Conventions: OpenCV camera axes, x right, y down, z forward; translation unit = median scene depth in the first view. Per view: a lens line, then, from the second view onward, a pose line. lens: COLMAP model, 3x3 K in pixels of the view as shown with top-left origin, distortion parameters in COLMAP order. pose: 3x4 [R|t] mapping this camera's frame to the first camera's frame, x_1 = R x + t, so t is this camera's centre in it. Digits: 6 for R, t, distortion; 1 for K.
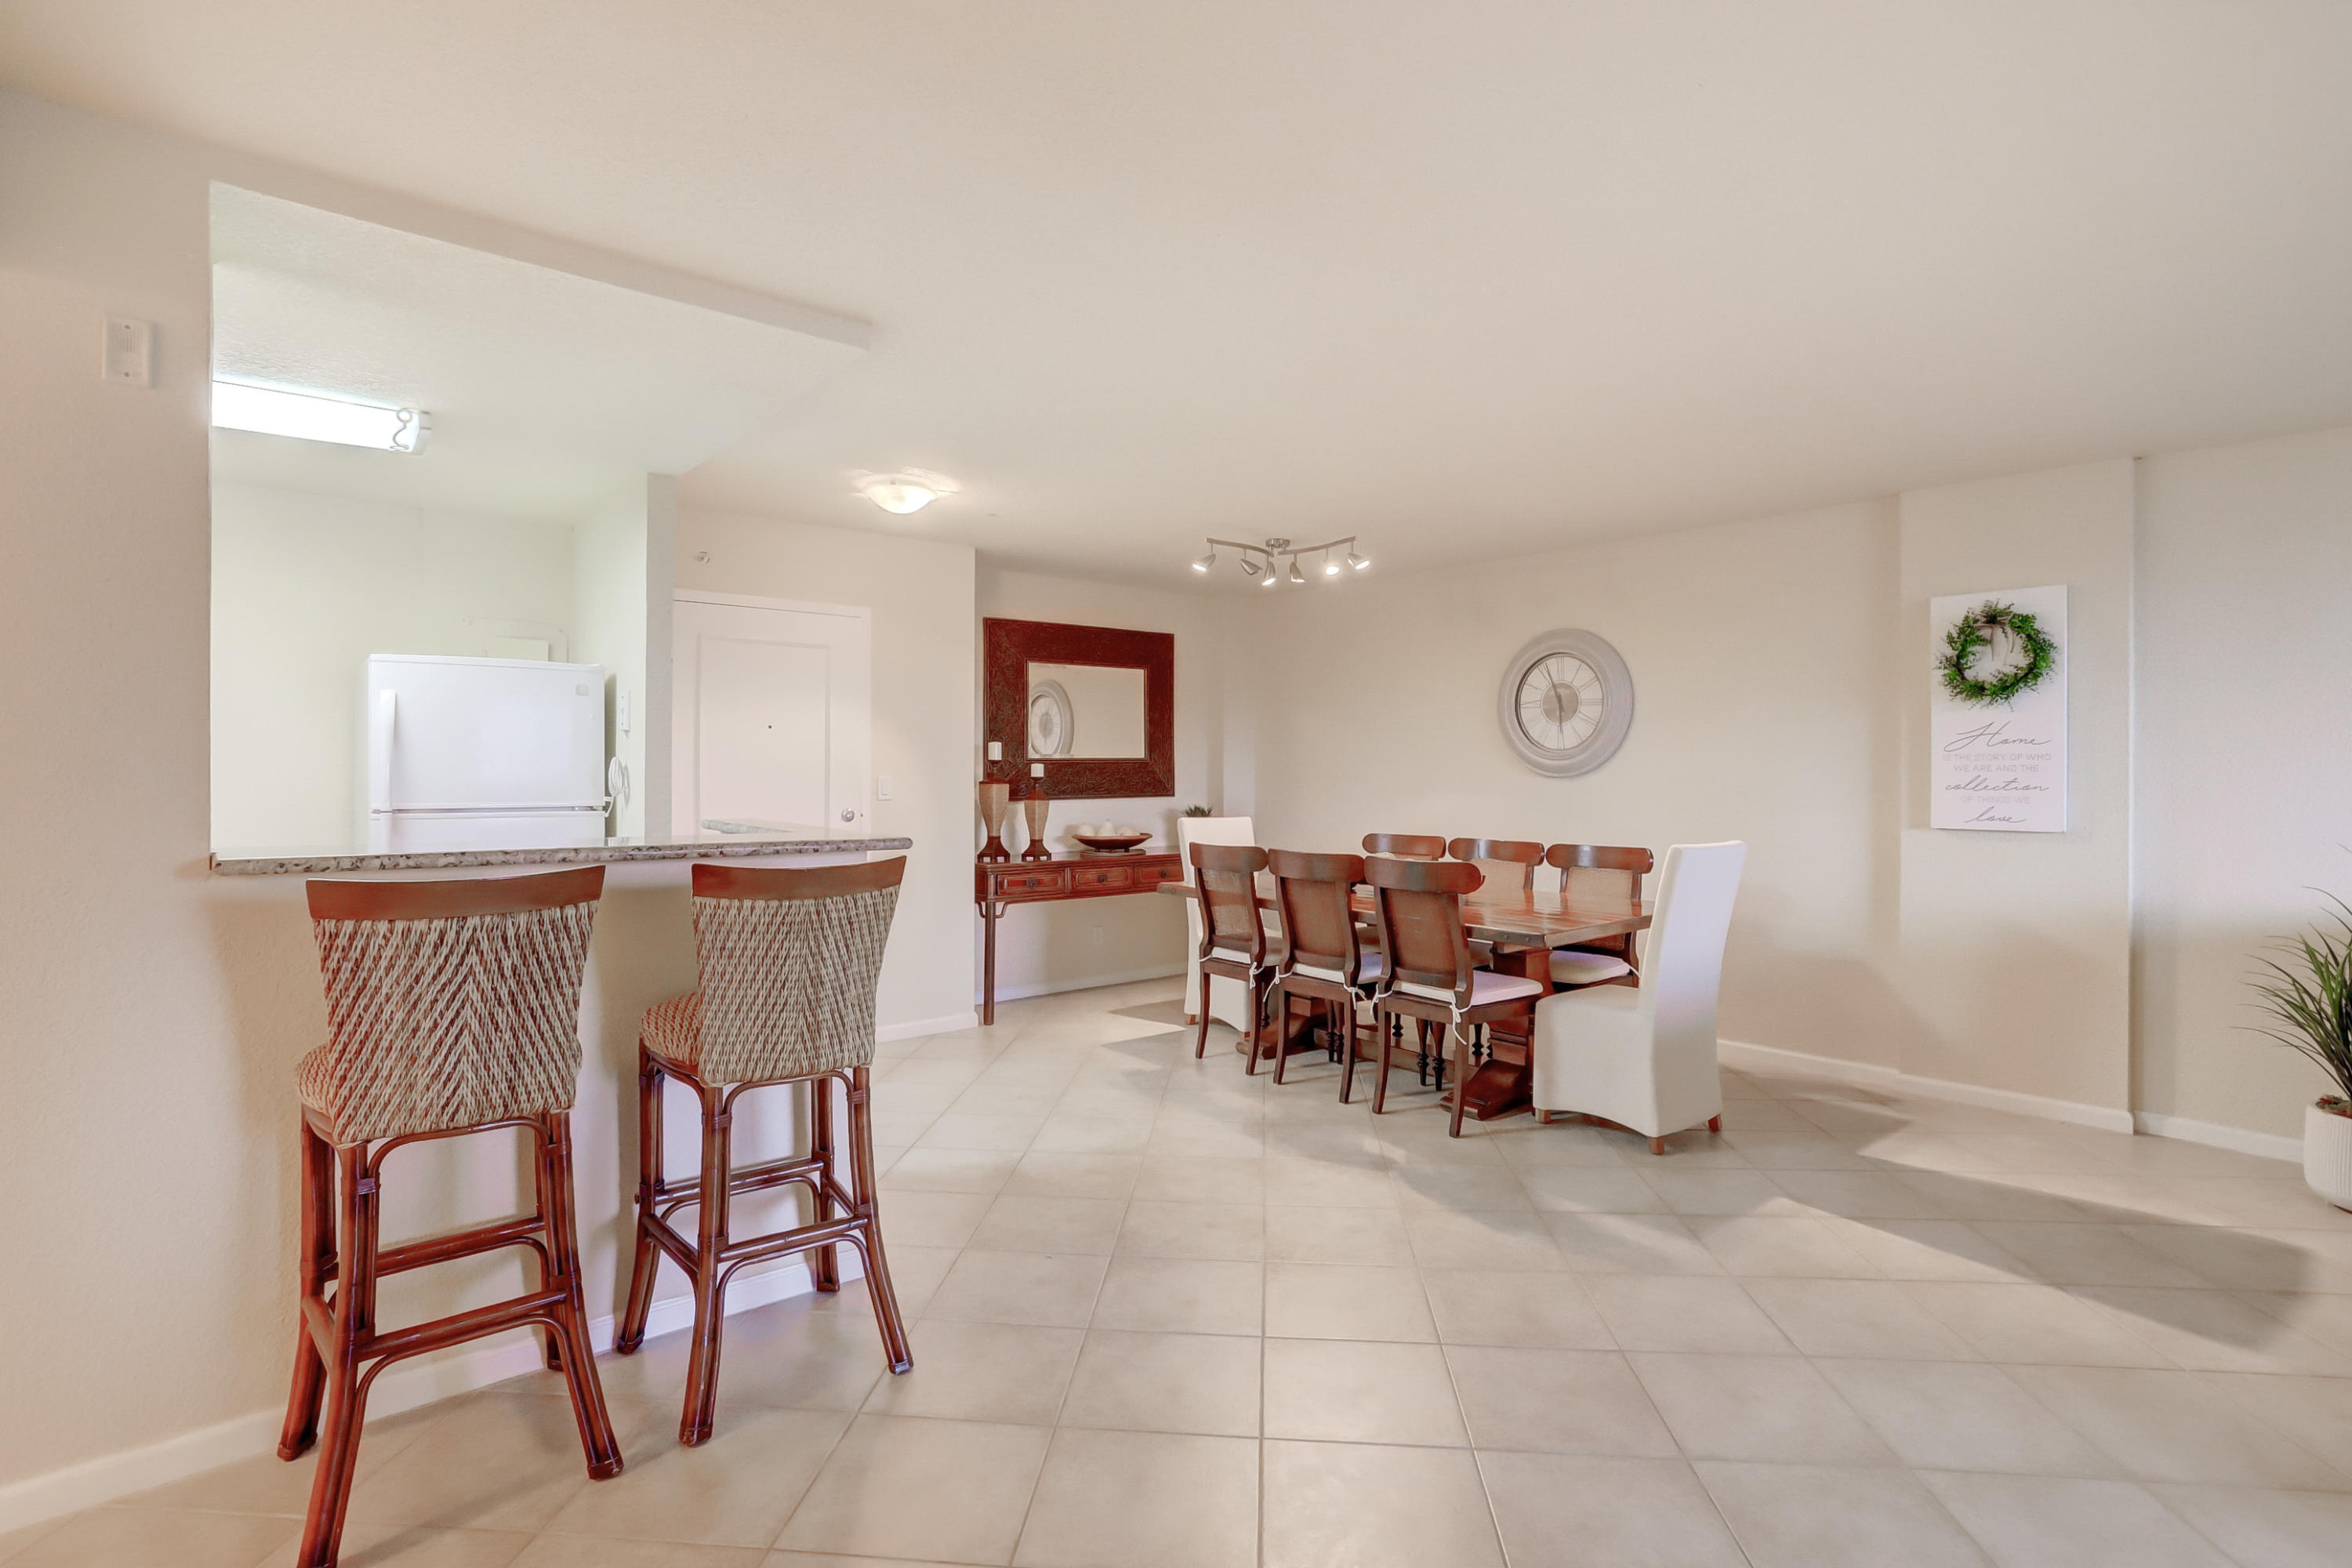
lens RADIAL K [[1138.4, 0, 1180.6], [0, 1138.4, 776.2], [0, 0, 1]] dist [-0.065621, 0.033984]
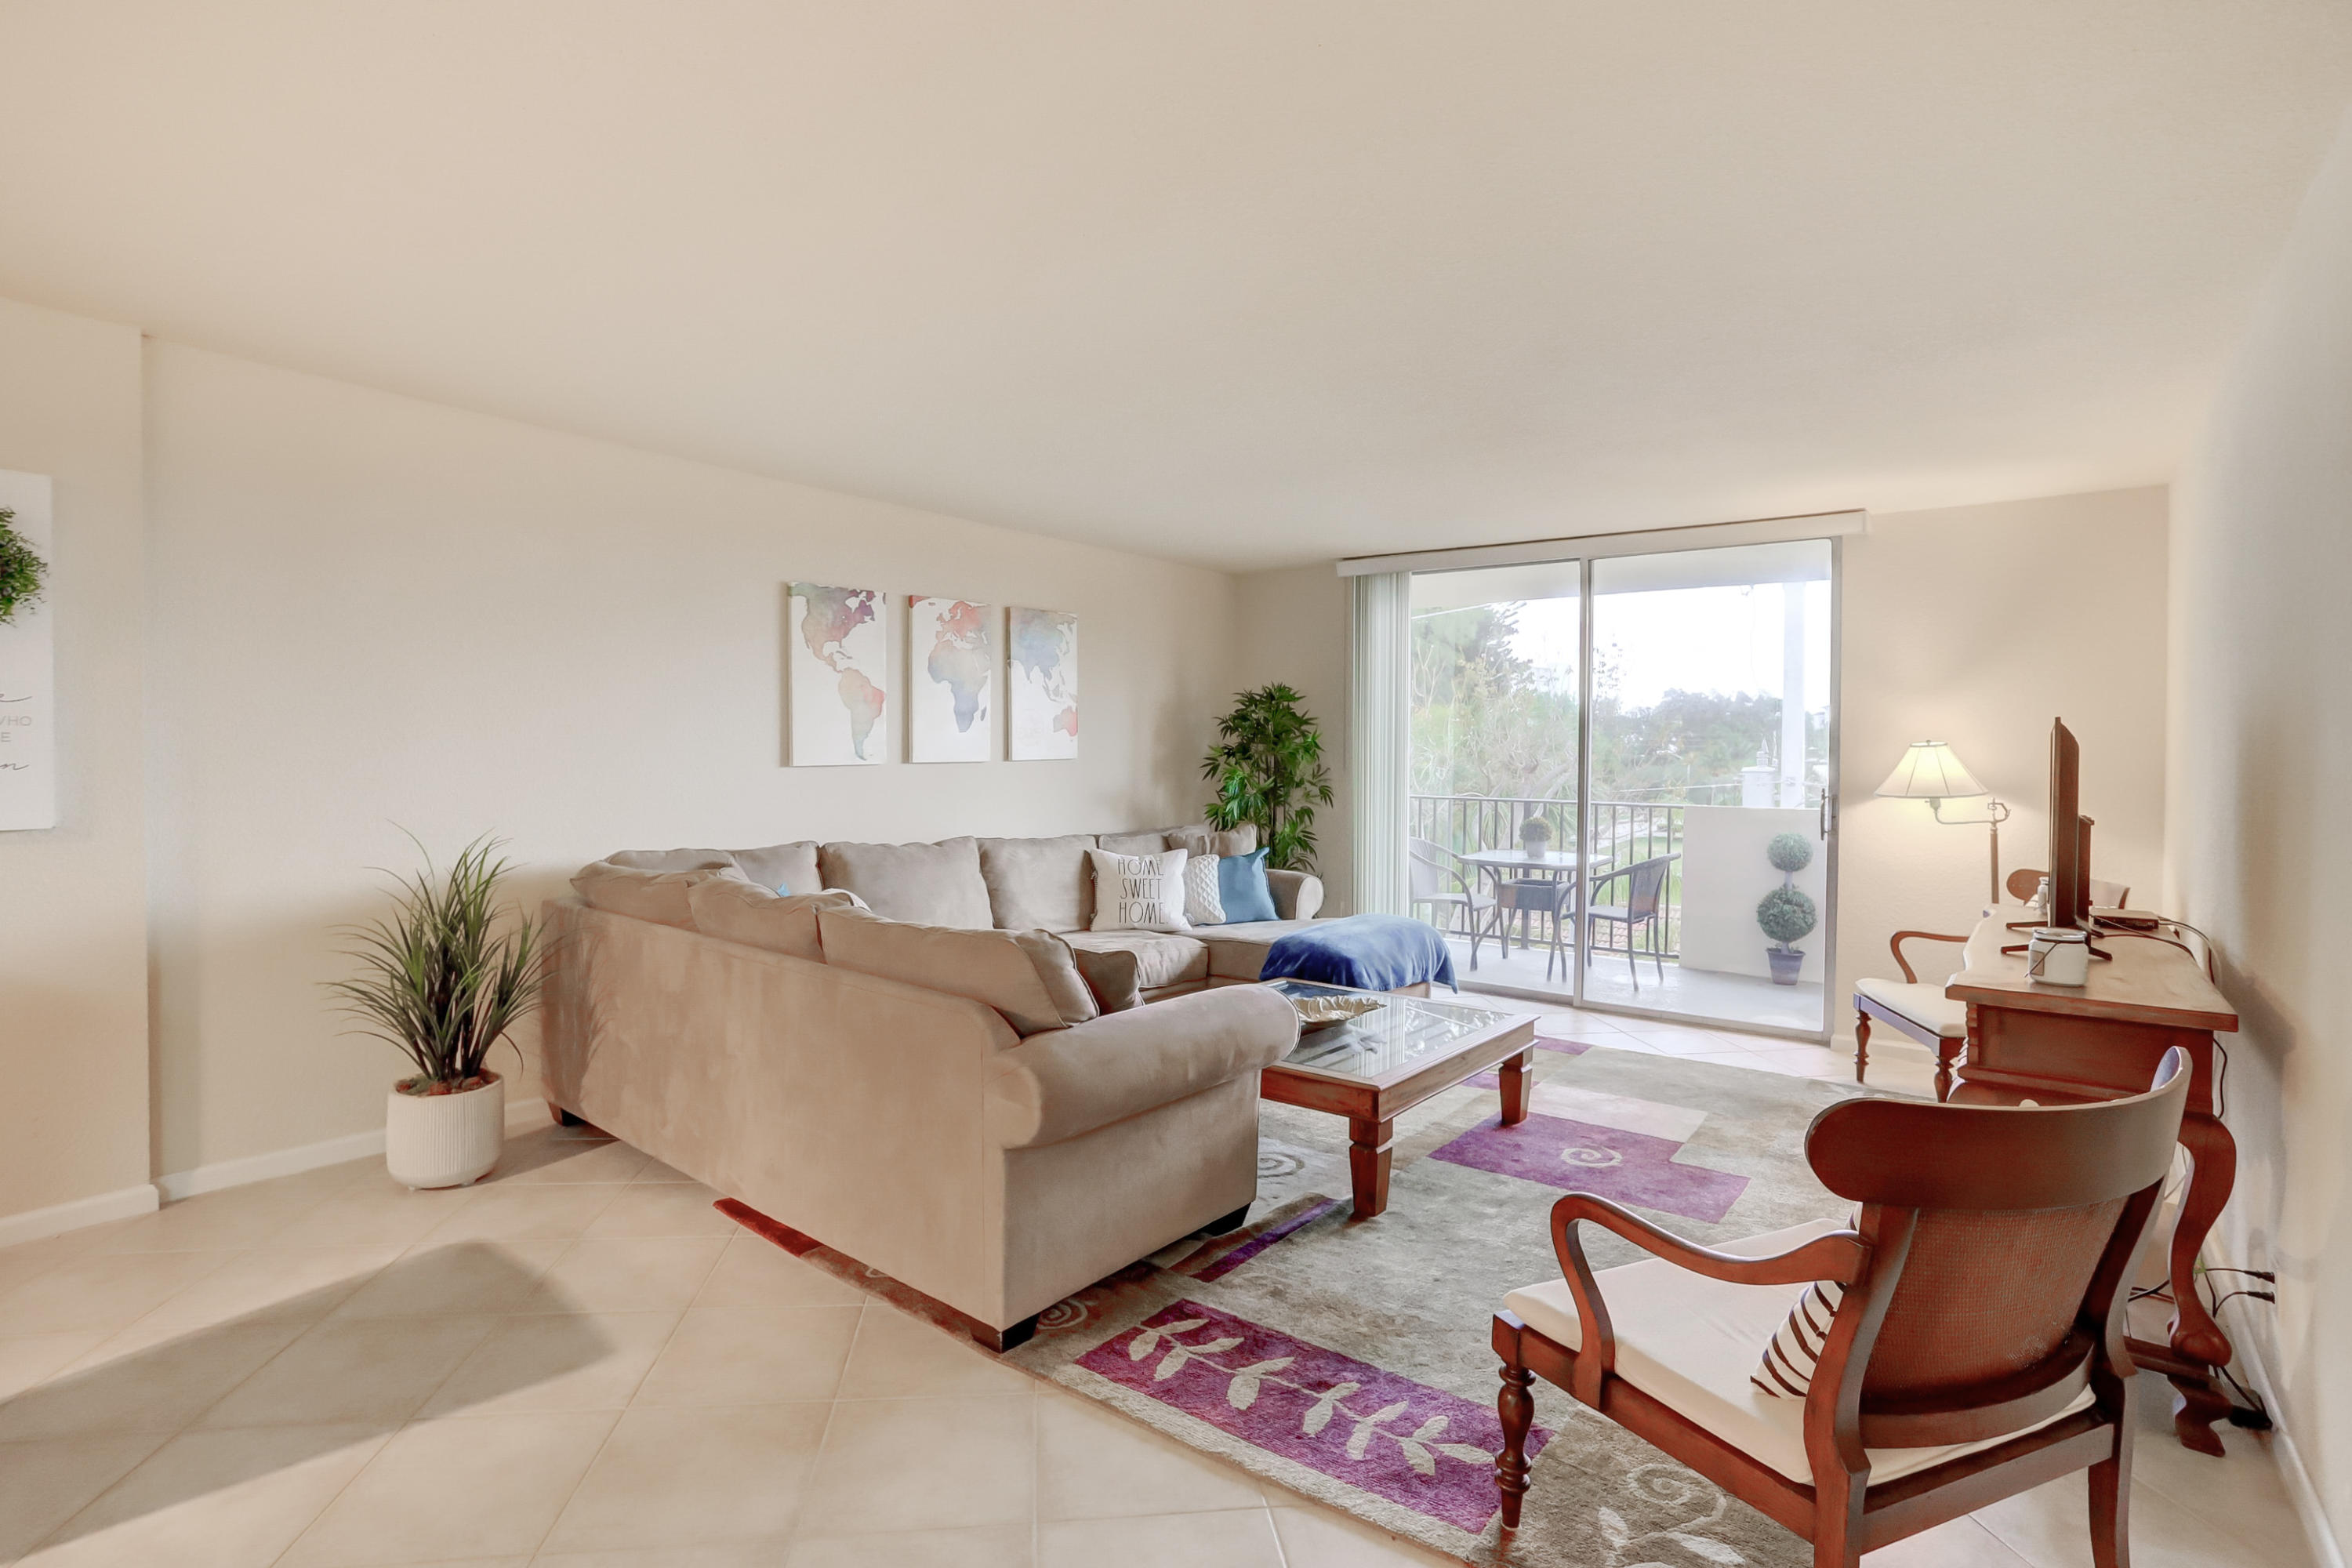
lens RADIAL K [[1138.4, 0, 1180.6], [0, 1138.4, 776.2], [0, 0, 1]] dist [-0.065621, 0.033984]
pose [[-0.196675, -0.023044, 0.980198, -0.031161], [-0.004180, 0.999734, 0.022665, -0.001707], [-0.980460, 0.000360, -0.196719, 0.407635]]
